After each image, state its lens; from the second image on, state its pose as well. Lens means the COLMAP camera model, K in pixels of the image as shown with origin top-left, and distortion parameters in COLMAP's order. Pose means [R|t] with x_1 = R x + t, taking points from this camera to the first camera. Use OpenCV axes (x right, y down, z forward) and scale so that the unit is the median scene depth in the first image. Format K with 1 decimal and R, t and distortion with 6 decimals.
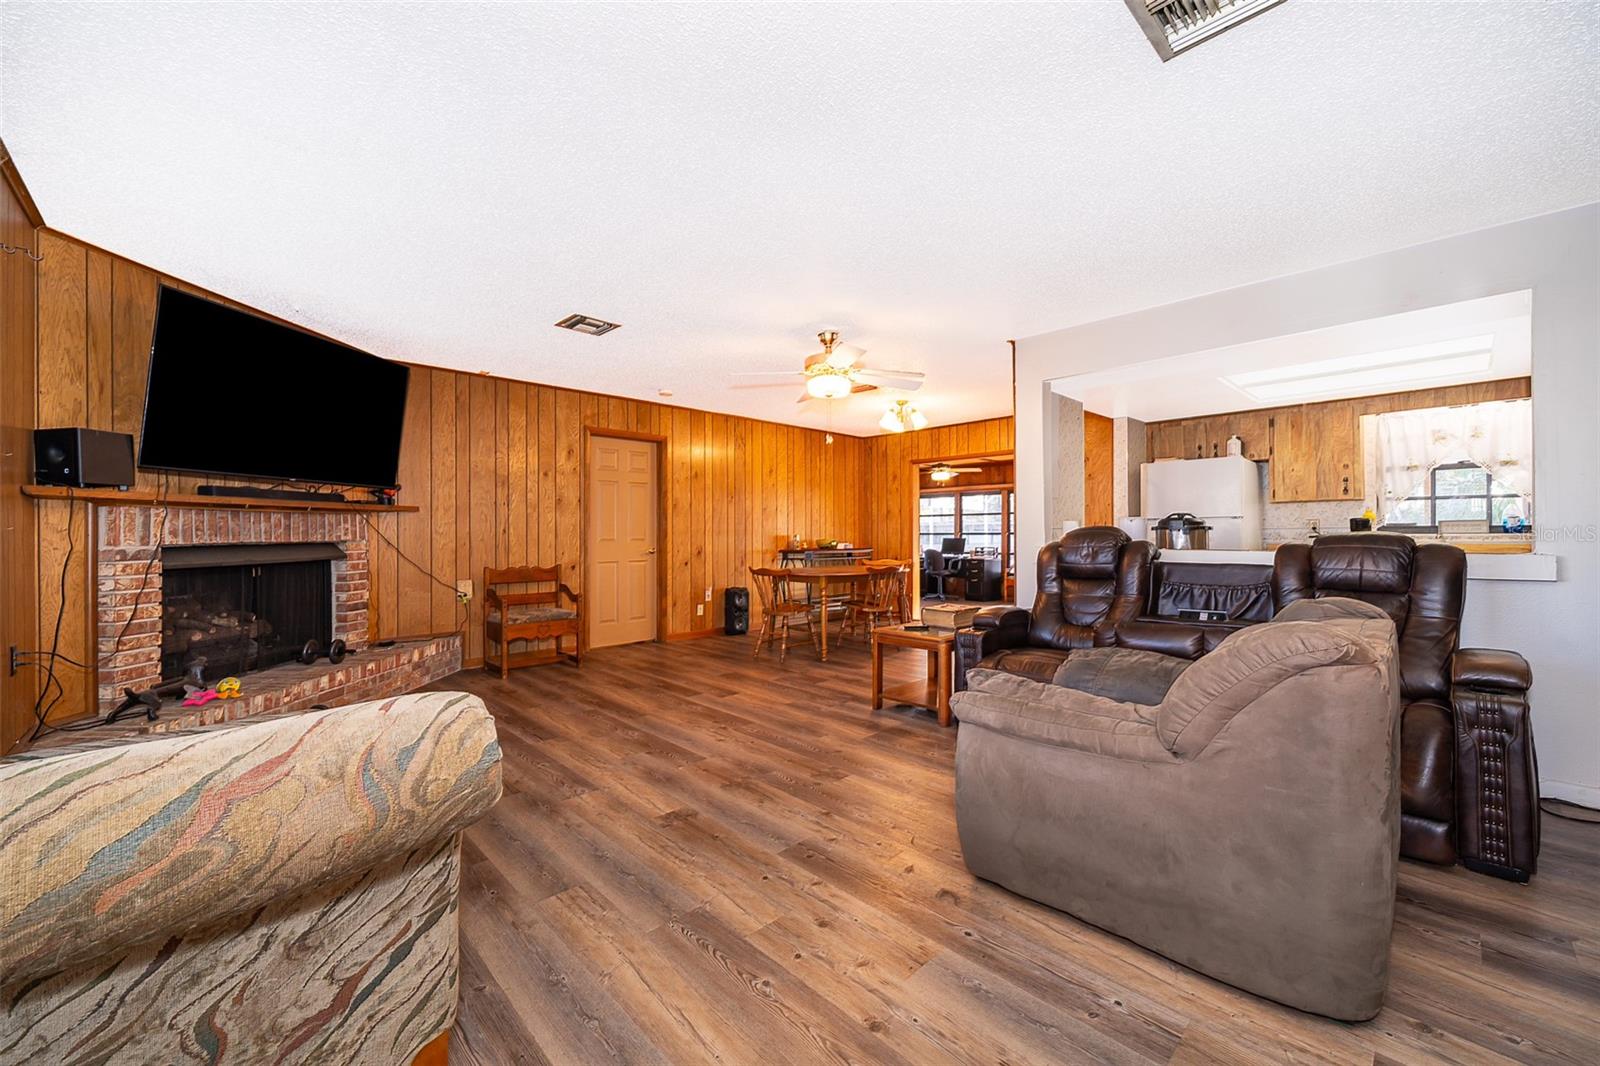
lens RADIAL K [[635.8, 0, 800.0], [0, 635.8, 533.0], [0, 0, 1]] dist [-0.001559, -0.000320]
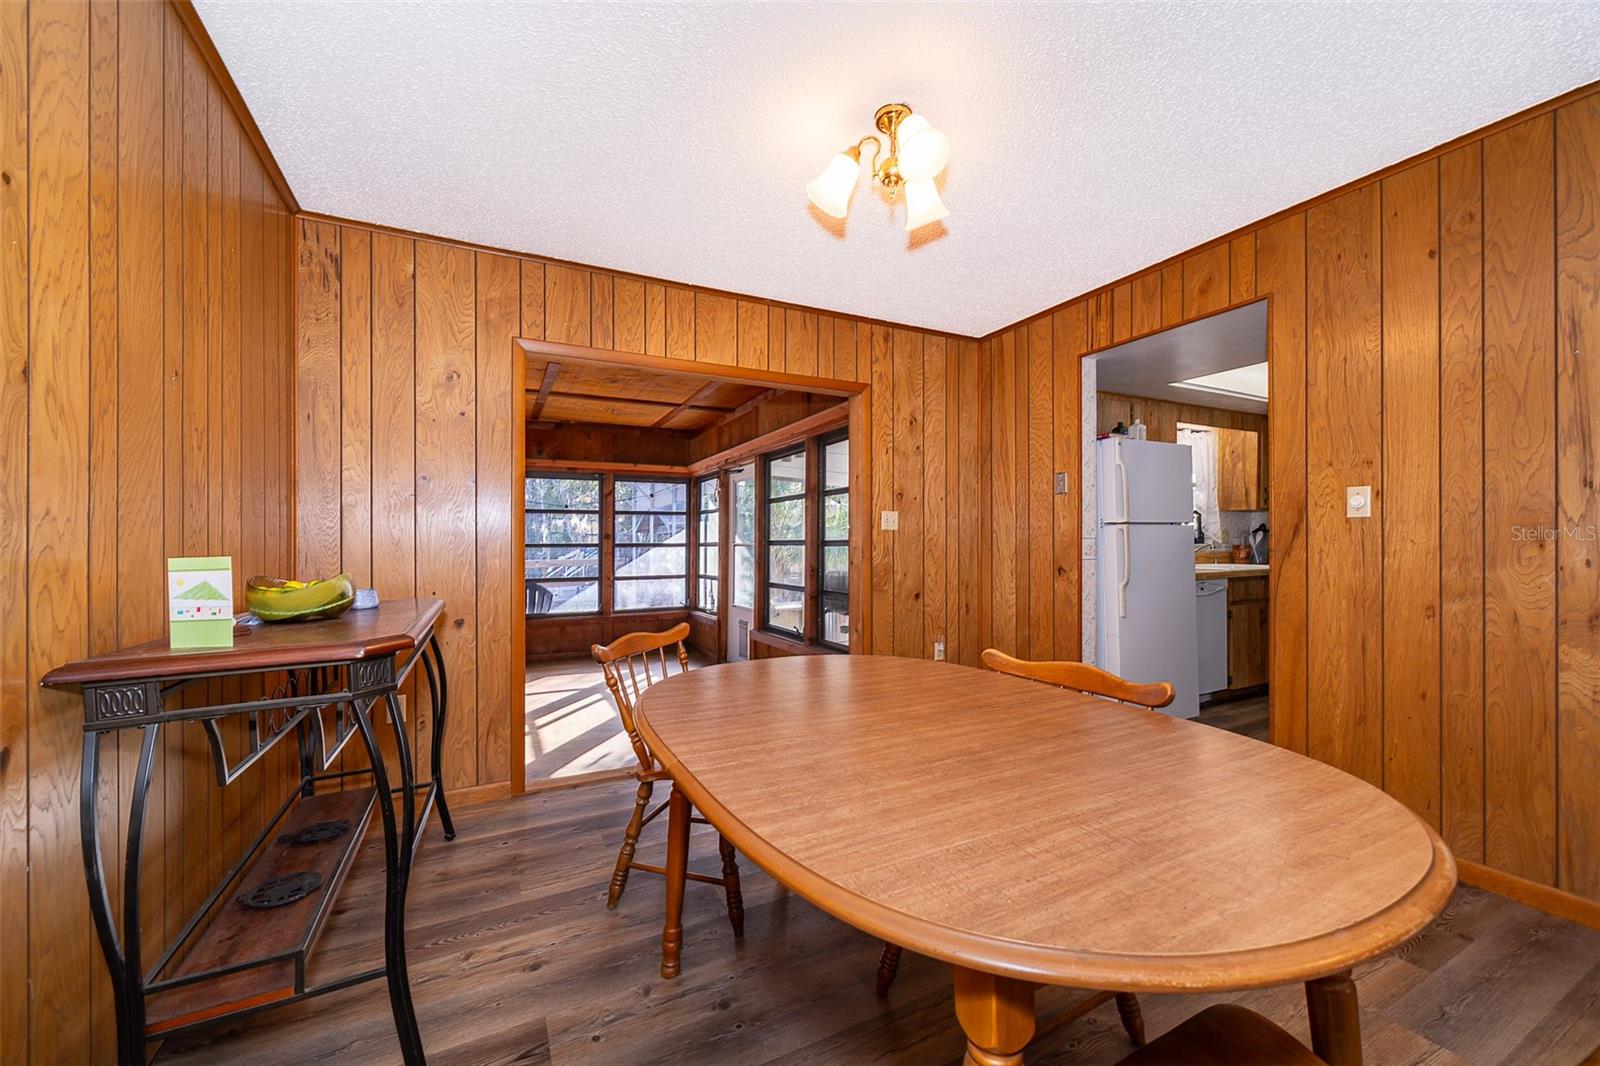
lens RADIAL K [[632.9, 0, 798.0], [0, 632.9, 542.6], [0, 0, 1]] dist [-0.001680, -0.000088]
pose [[0.294793, 0.005722, 0.955544, -0.161174], [0.003384, 0.999970, -0.007032, 0.000796], [-0.955555, 0.005307, 0.294764, 1.122998]]
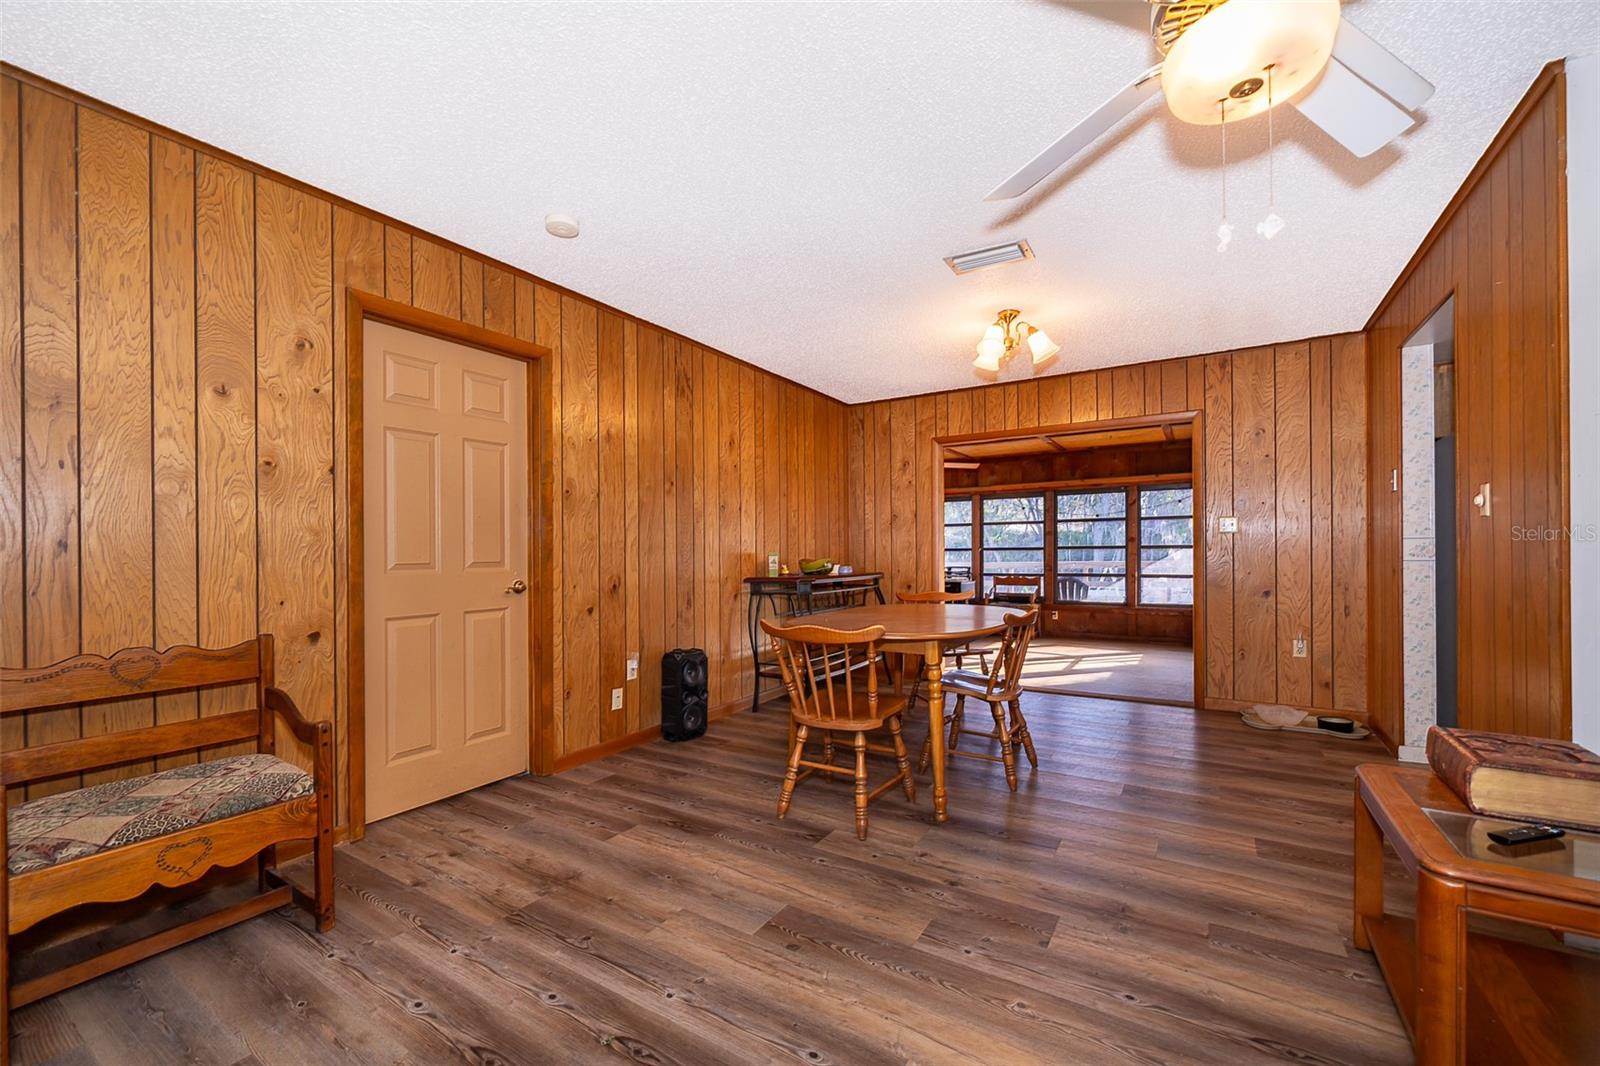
lens RADIAL K [[636.3, 0, 818.9], [0, 636.3, 554.9], [0, 0, 1]] dist [-0.001259, -0.000079]
pose [[0.961844, -0.005960, 0.273533, -0.175740], [0.004654, 0.999974, 0.005422, 0.002850], [-0.273559, -0.003942, 0.961847, 0.577321]]
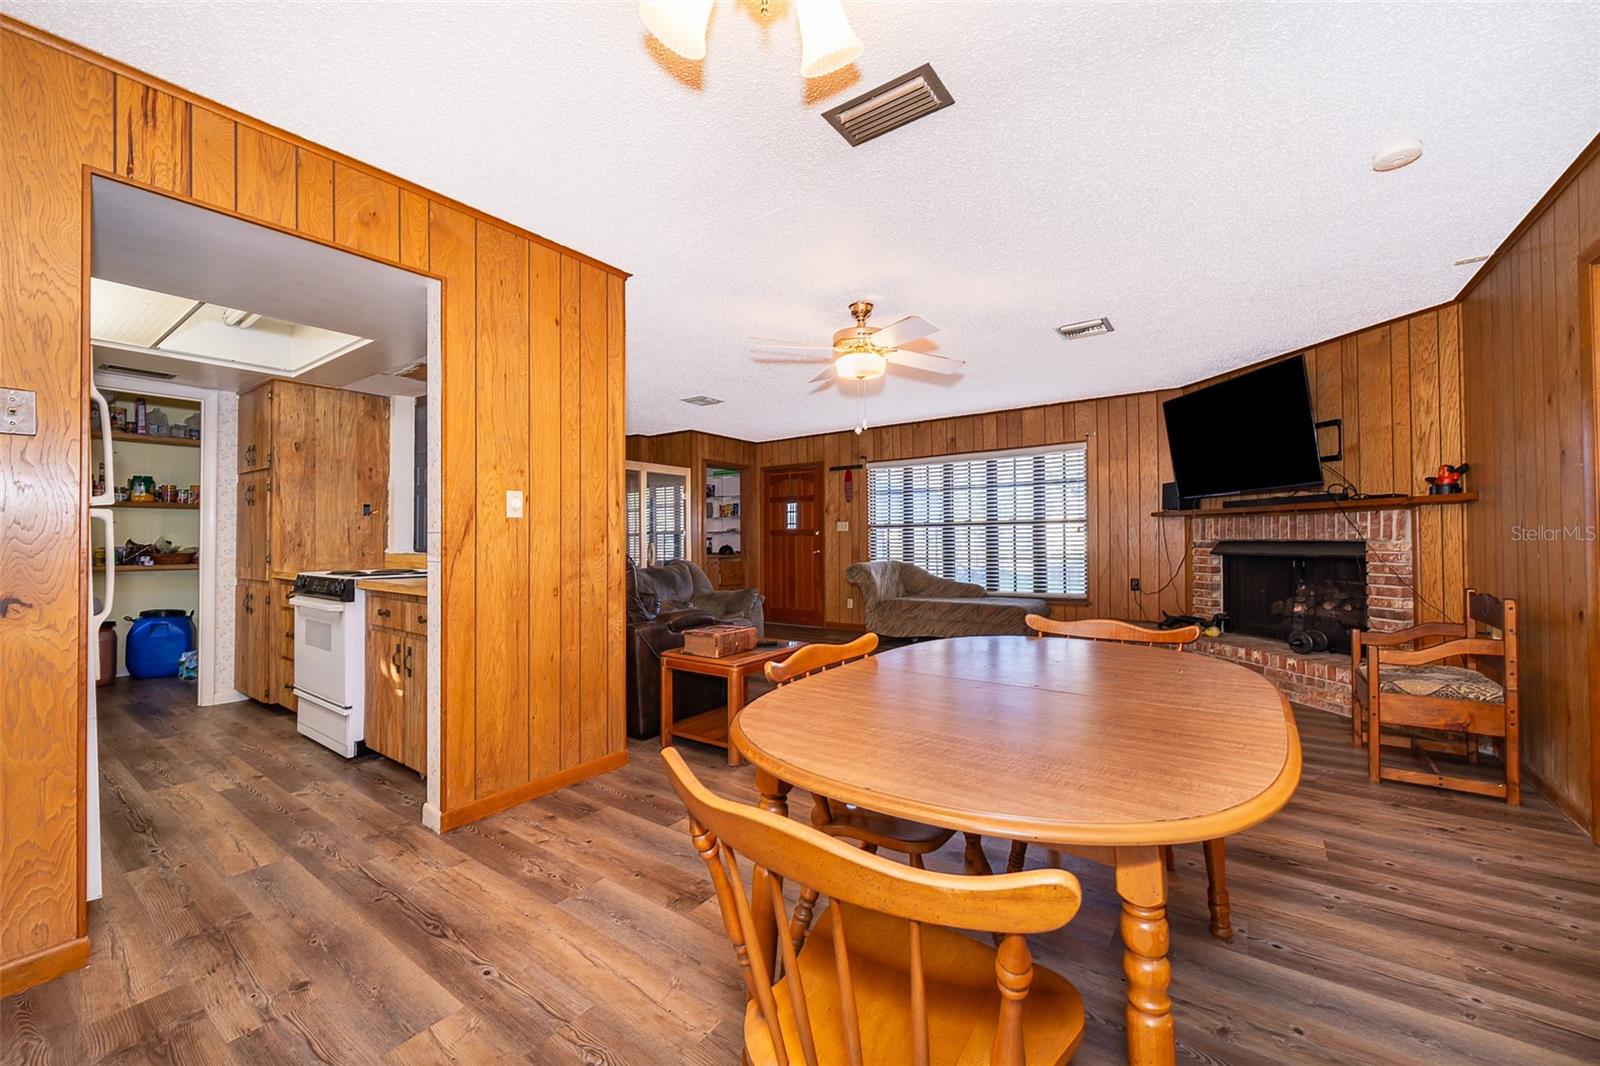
lens RADIAL K [[635.8, 0, 800.0], [0, 635.8, 533.0], [0, 0, 1]] dist [-0.001559, -0.000320]
pose [[-0.983547, 0.009317, -0.180415, 0.217650], [0.010323, 0.999936, -0.004637, -0.001535], [0.180360, -0.006423, -0.983580, 1.401990]]
